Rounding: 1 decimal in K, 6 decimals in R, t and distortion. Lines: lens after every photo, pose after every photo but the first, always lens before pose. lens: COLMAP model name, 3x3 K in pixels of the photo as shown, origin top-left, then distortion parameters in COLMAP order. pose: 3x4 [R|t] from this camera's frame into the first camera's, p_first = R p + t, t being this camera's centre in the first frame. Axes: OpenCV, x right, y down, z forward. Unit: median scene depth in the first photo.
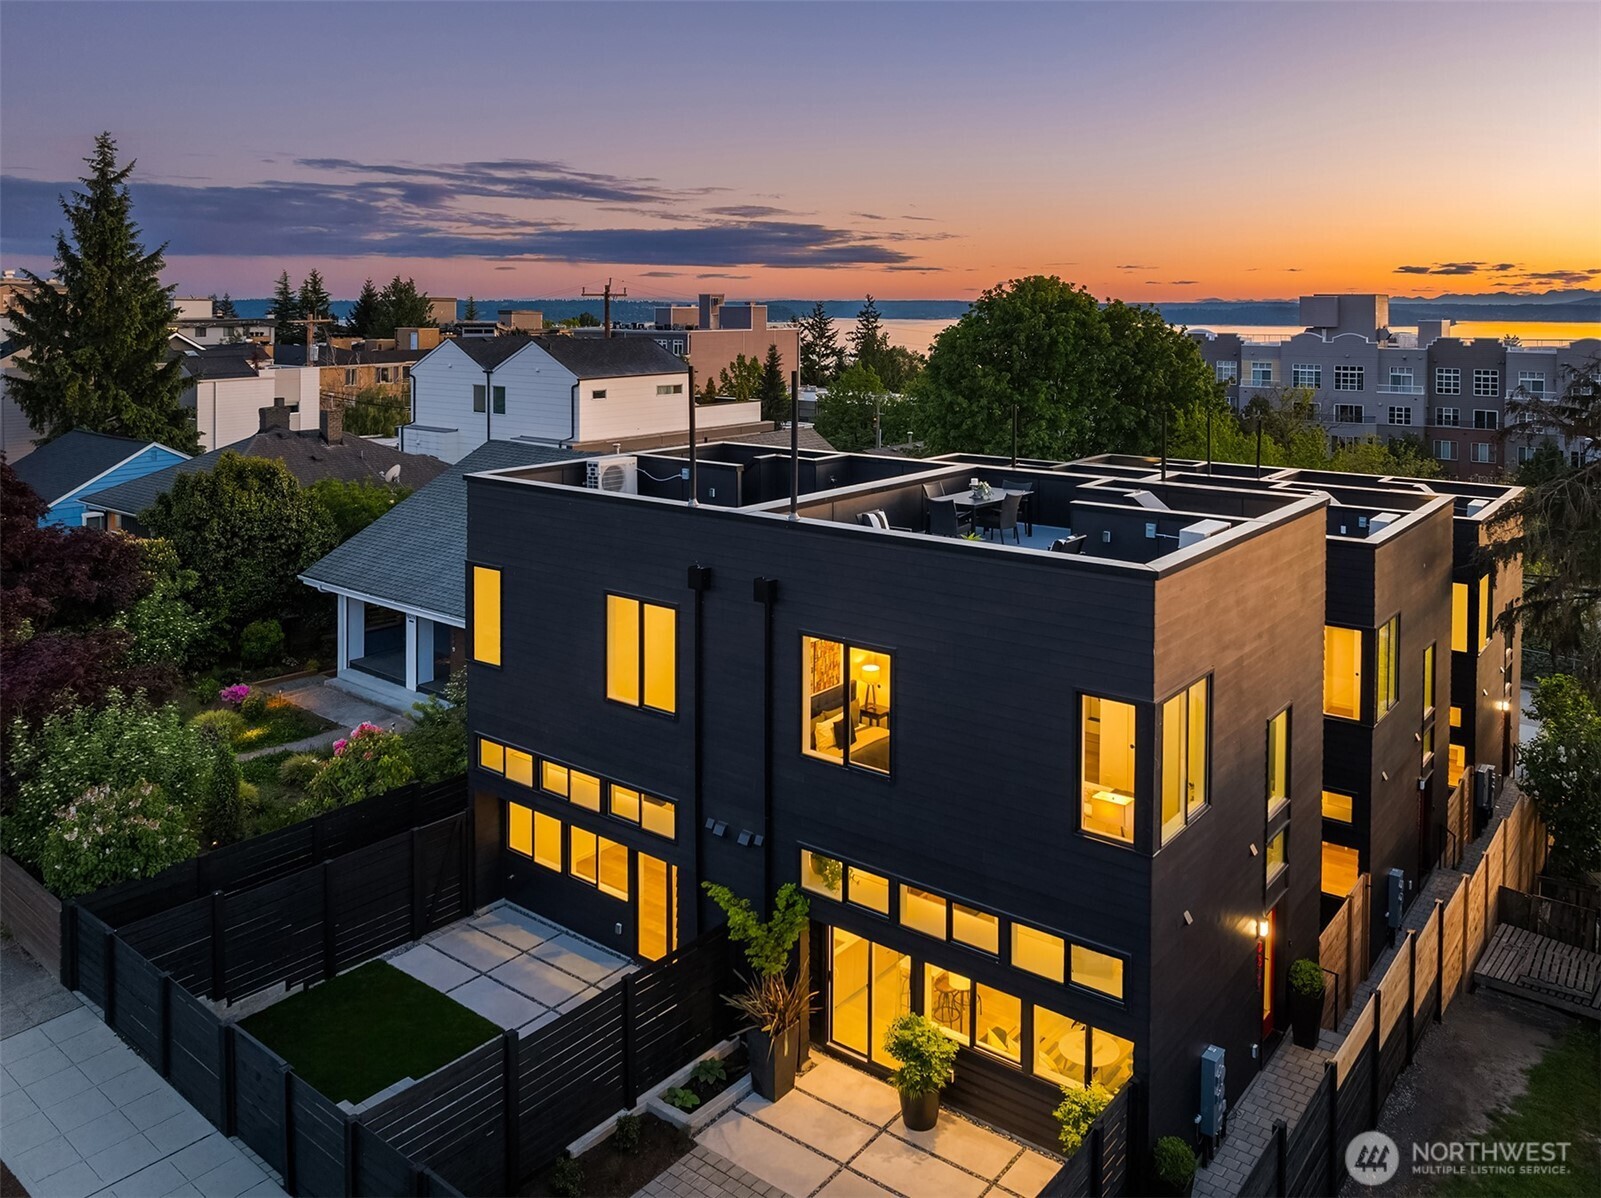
lens RADIAL K [[1143.6, 0, 800.5], [0, 1143.6, 599.0], [0, 0, 1]] dist [-0.044548, -0.000299]
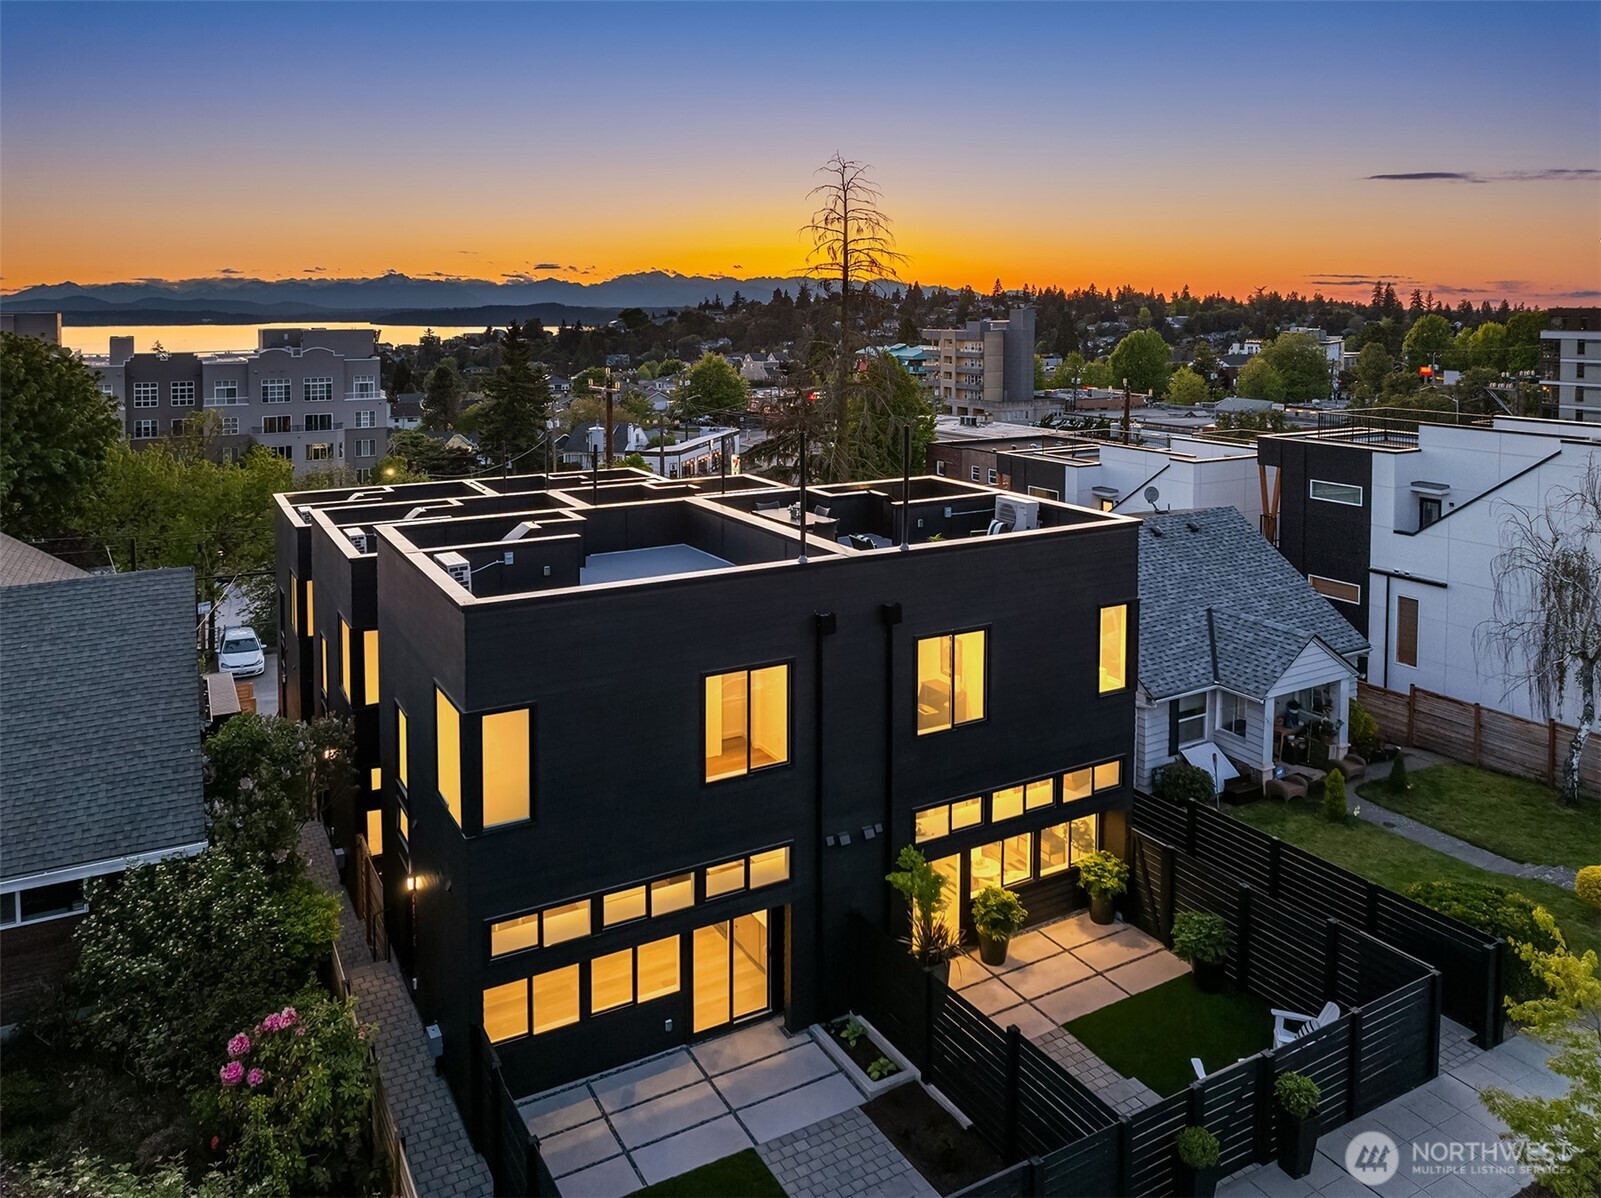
lens RADIAL K [[1143.6, 0, 800.5], [0, 1143.6, 599.0], [0, 0, 1]] dist [-0.044548, -0.000299]
pose [[0.395745, -0.232858, 0.888349, -1.014680], [0.224966, 0.962429, 0.152057, -0.203280], [-0.890380, 0.139673, 0.433261, 0.503204]]
